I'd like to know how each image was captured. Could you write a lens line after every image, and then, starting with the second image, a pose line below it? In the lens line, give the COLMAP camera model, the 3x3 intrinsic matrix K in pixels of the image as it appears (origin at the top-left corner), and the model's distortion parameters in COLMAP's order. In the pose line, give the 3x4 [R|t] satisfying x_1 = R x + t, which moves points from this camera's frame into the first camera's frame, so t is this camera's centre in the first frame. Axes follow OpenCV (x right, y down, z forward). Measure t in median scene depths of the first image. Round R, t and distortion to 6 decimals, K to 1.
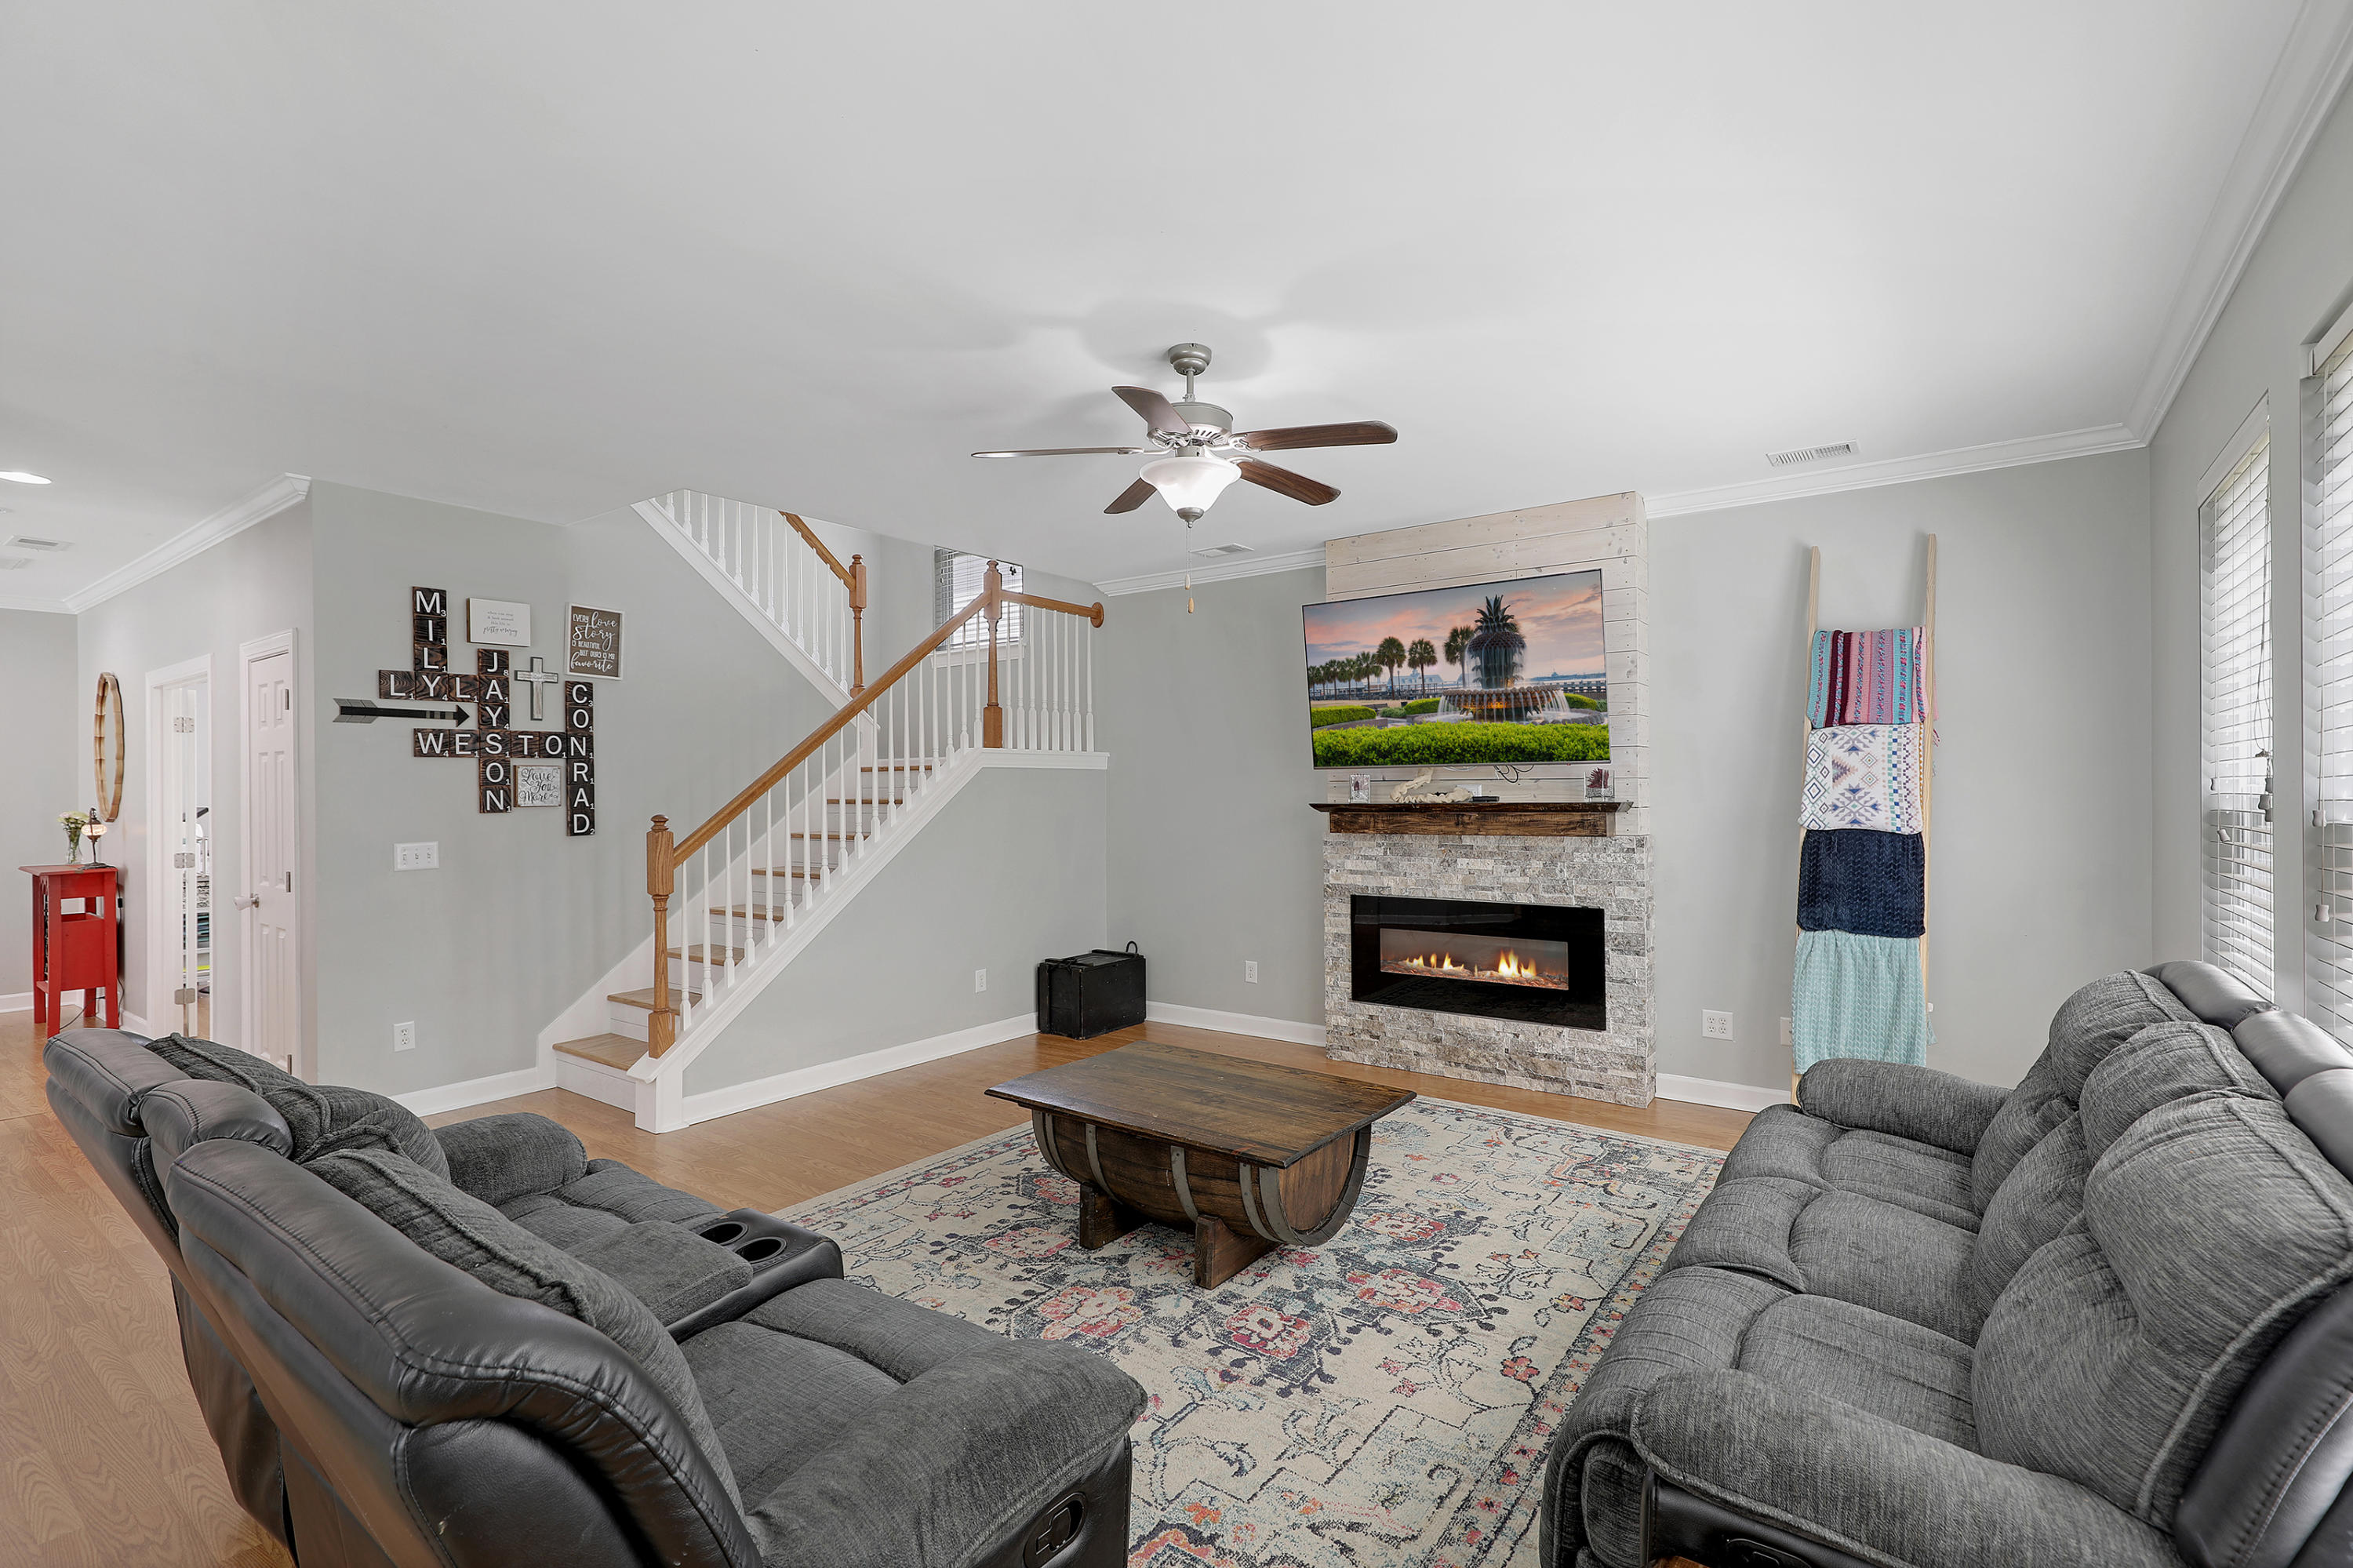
lens RADIAL K [[1080.7, 0, 1199.8], [0, 1080.7, 782.6], [0, 0, 1]] dist [-0.002166, 0.001139]
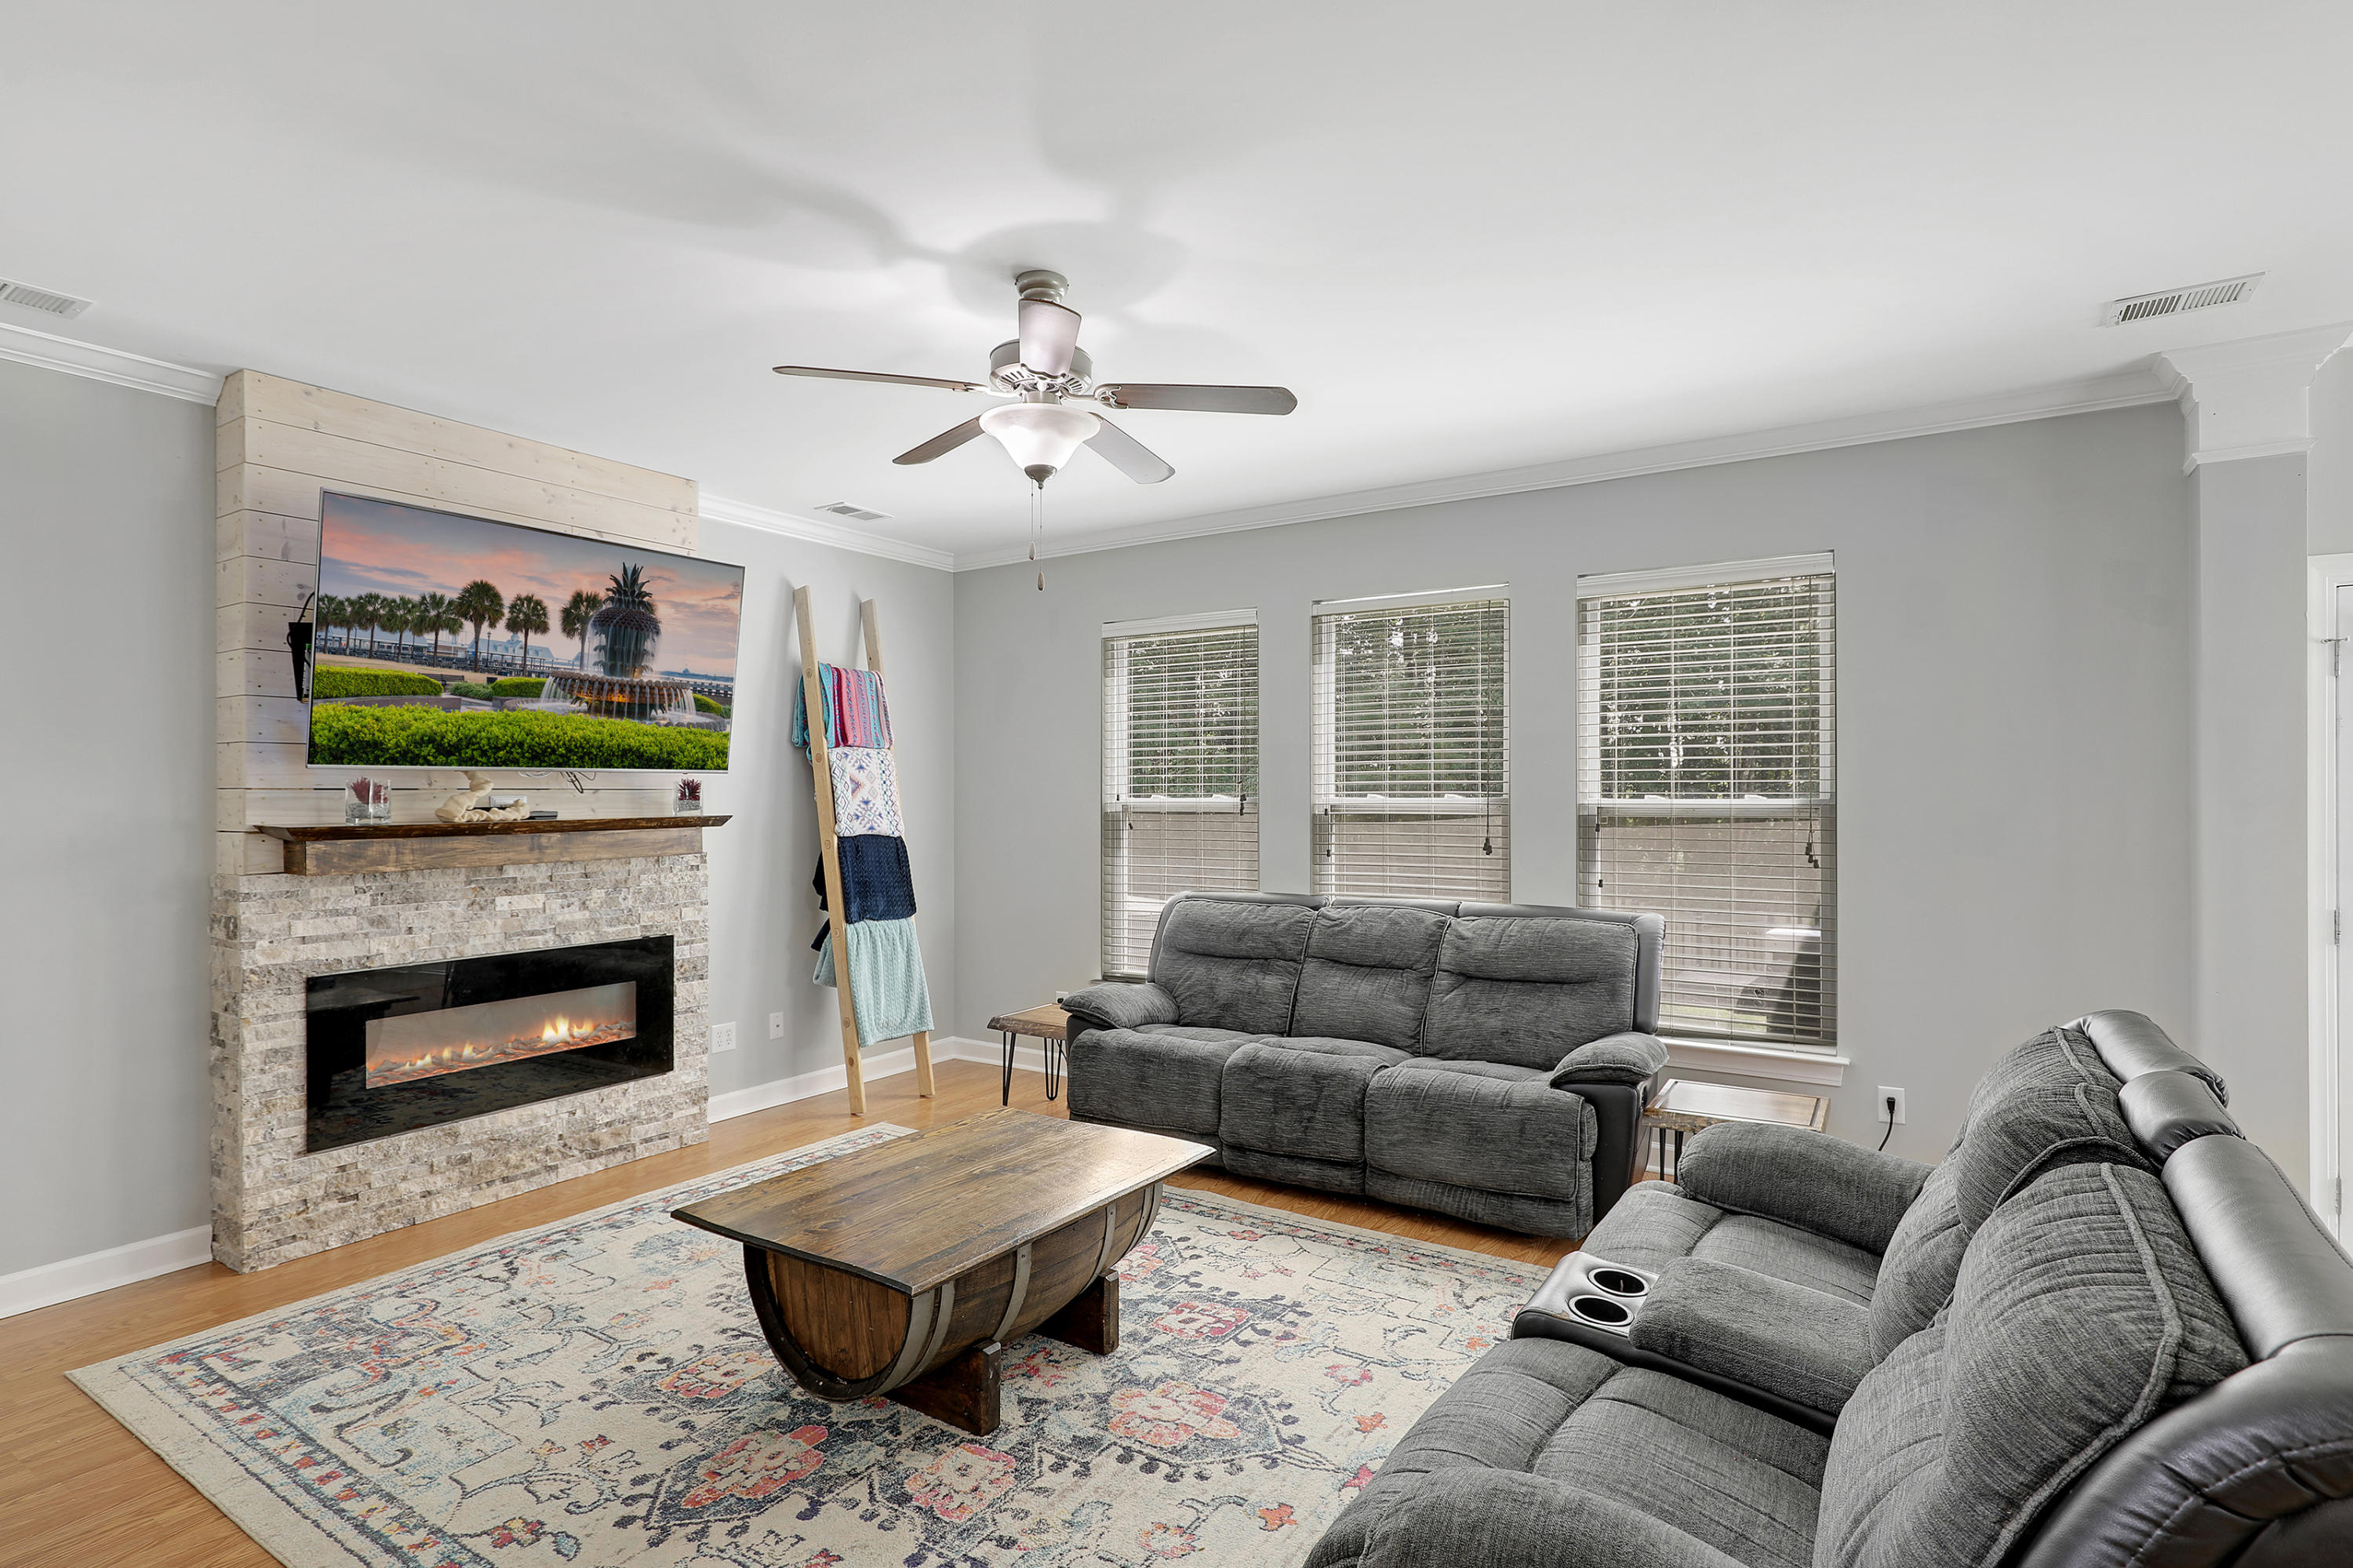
lens RADIAL K [[1167.0, 0, 1179.9], [0, 1167.0, 780.1], [0, 0, 1]] dist [0.000702, 0.000241]
pose [[-0.053584, 0.018993, 0.998383, -0.613849], [0.000062, 0.999819, -0.019017, 0.006462], [-0.998563, -0.000957, -0.053576, 0.623923]]
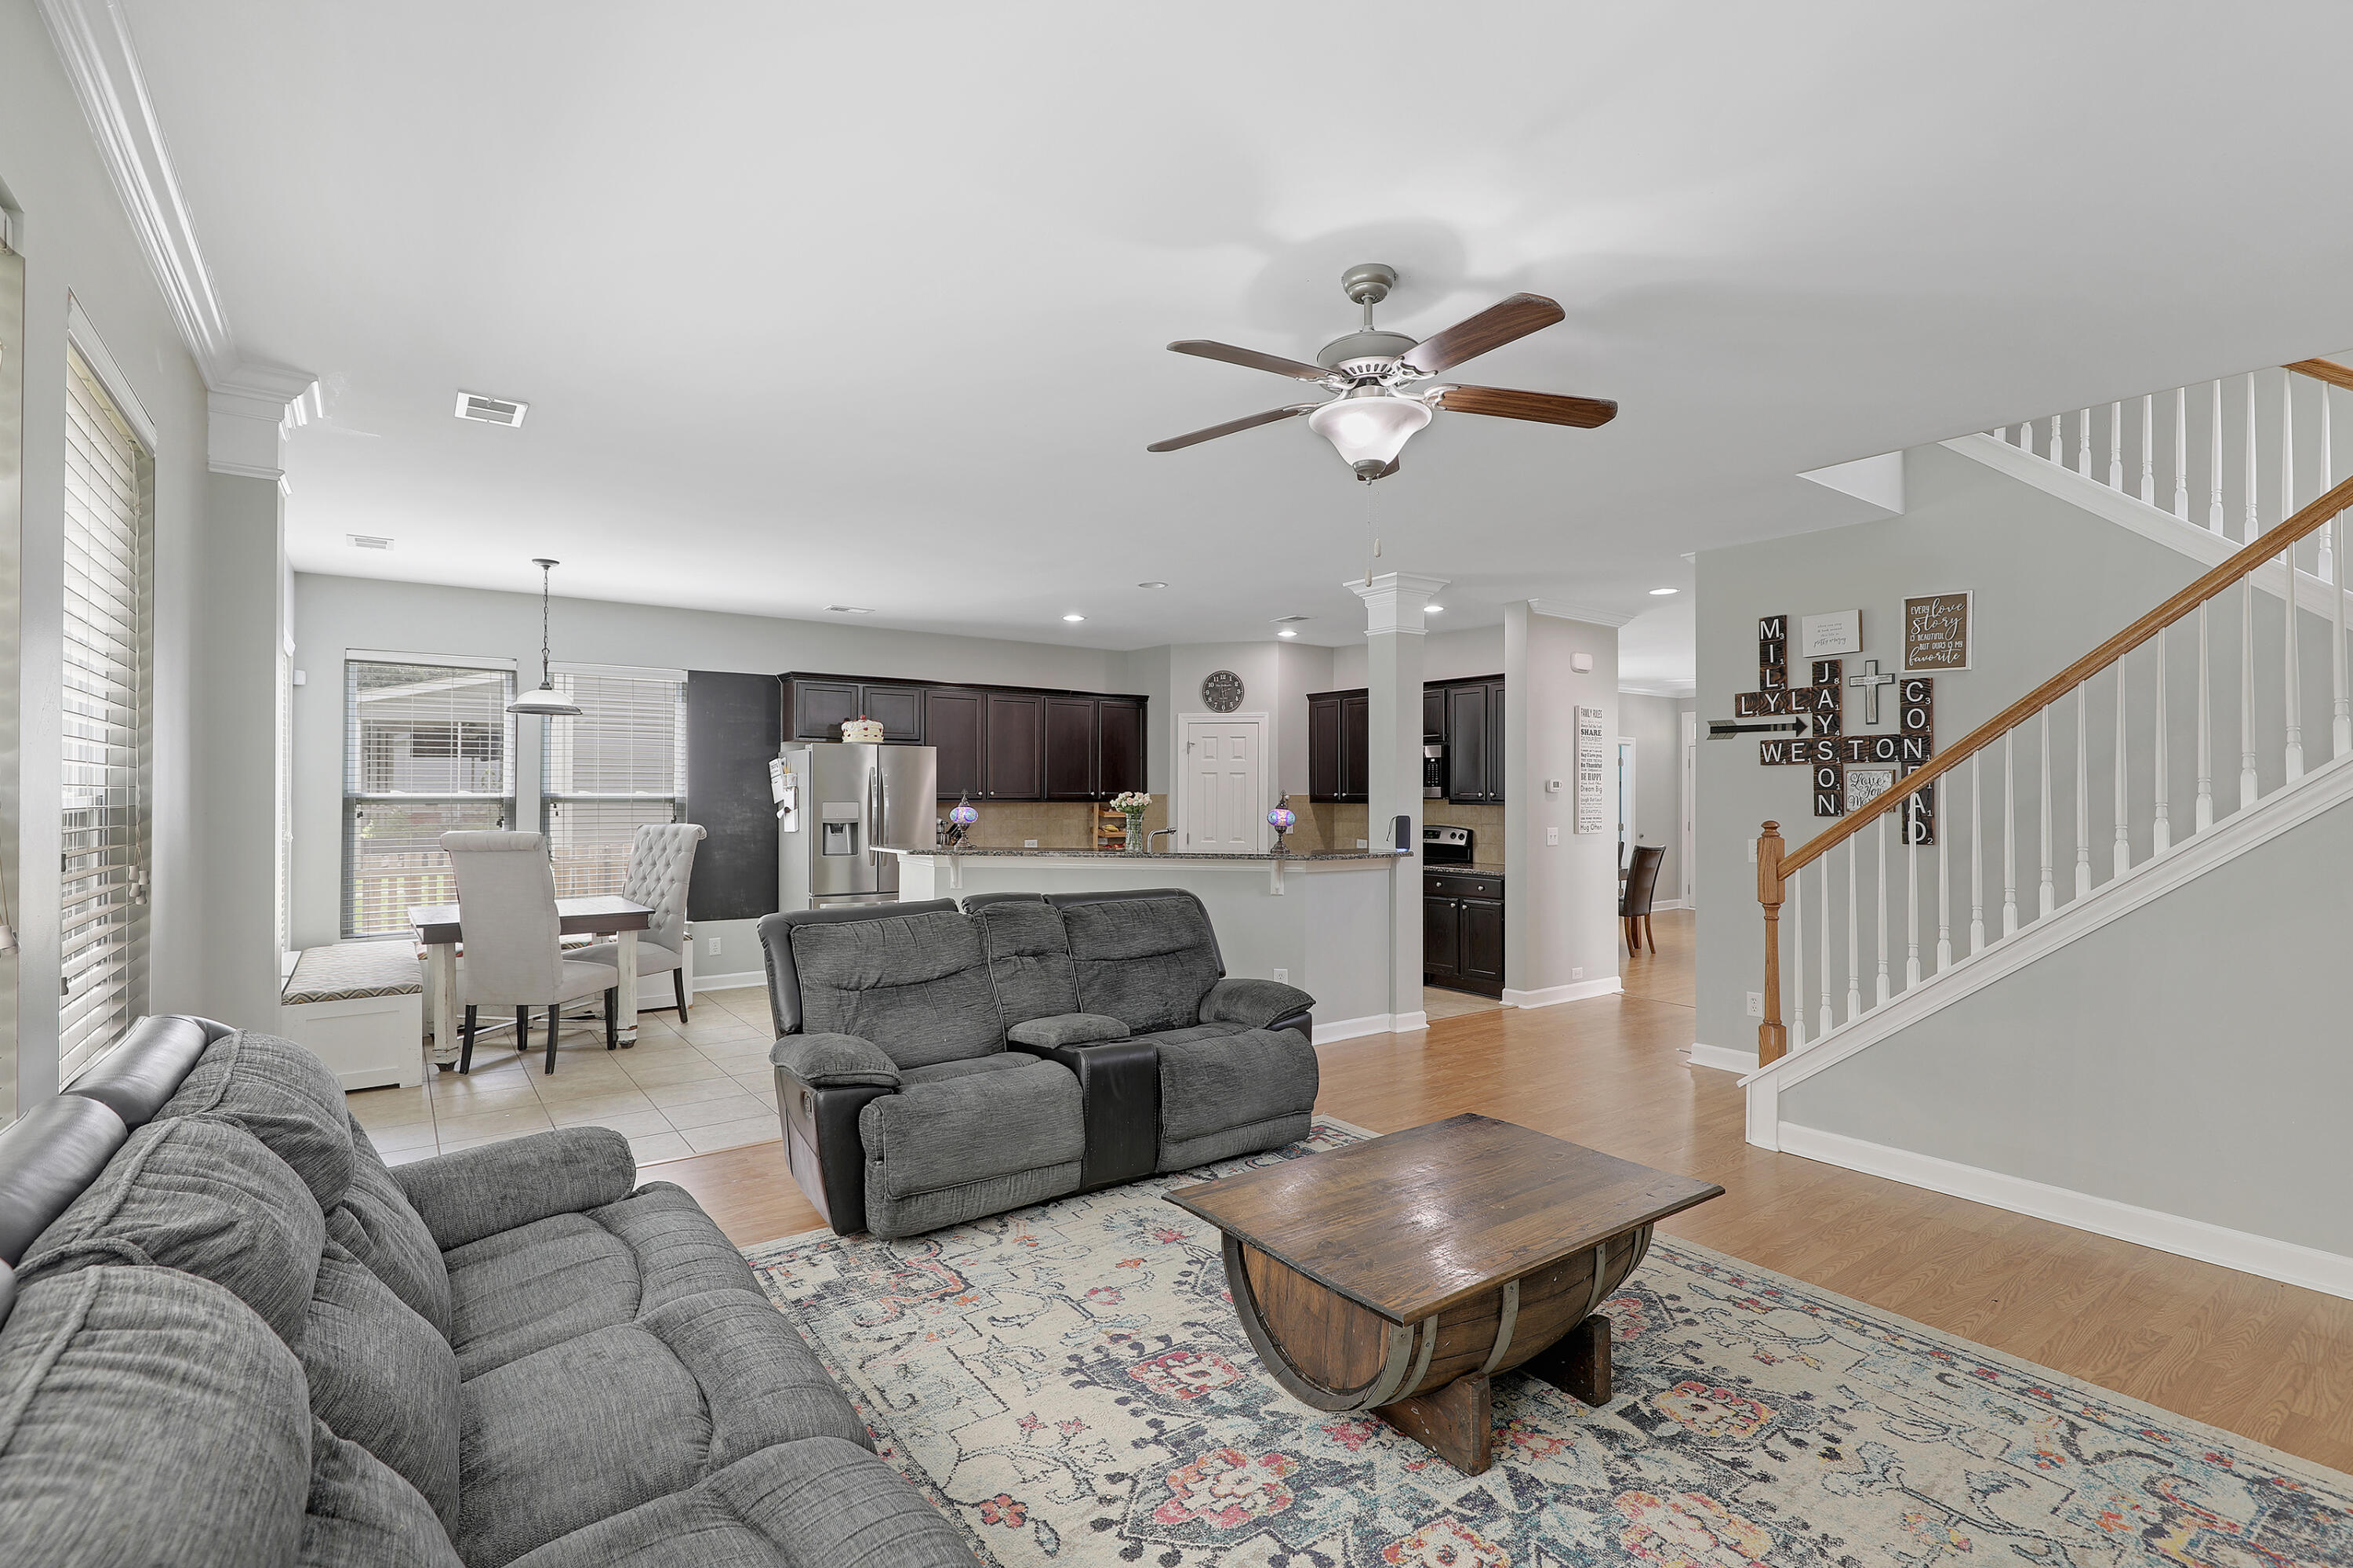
lens RADIAL K [[1080.7, 0, 1167.6], [0, 1080.7, 788.8], [0, 0, 1]] dist [-0.002166, 0.001139]
pose [[-0.320034, 0.002175, -0.947404, 0.553135], [0.001996, 0.999997, 0.001621, -0.001805], [0.947404, -0.001372, -0.320037, 0.743128]]
